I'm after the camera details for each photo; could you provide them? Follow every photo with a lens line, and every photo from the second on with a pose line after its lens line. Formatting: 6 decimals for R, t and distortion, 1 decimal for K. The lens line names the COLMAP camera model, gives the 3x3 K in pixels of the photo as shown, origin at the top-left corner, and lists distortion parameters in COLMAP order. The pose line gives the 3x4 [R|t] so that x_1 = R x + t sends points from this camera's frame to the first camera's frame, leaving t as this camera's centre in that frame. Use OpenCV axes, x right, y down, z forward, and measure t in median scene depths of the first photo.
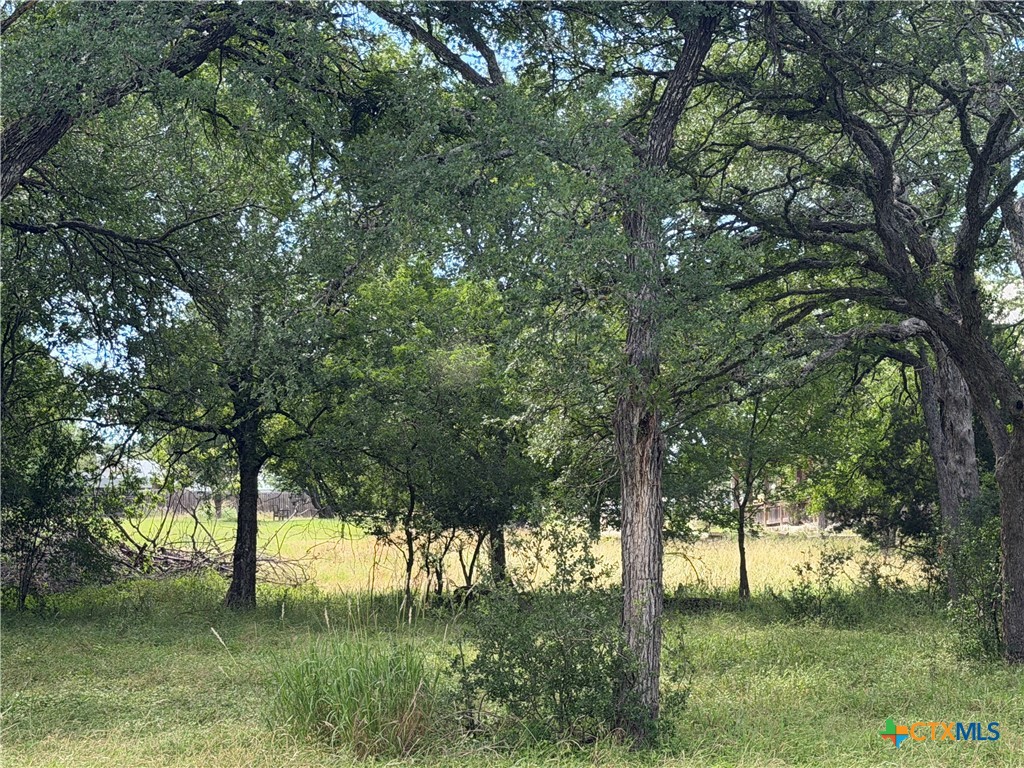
lens RADIAL K [[1980.0, 0, 534.2], [0, 1980.0, 383.7], [0, 0, 1]] dist [0.129472, 0.126170]
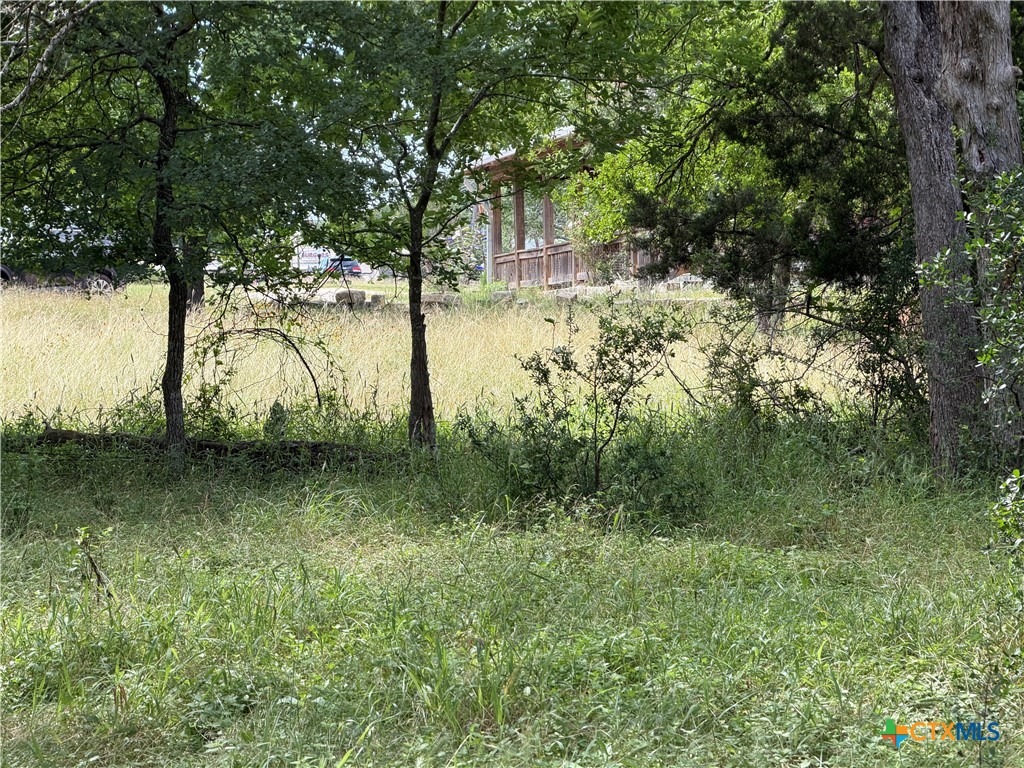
lens RADIAL K [[3130.7, 0, 512.0], [0, 3130.7, 384.0], [0, 0, 1]] dist [-0.081036, -0.227038]
pose [[0.995426, -0.007027, 0.095282, 0.064303], [-0.002341, 0.995198, 0.097850, 0.035350], [-0.095512, -0.097625, 0.990629, 0.378918]]
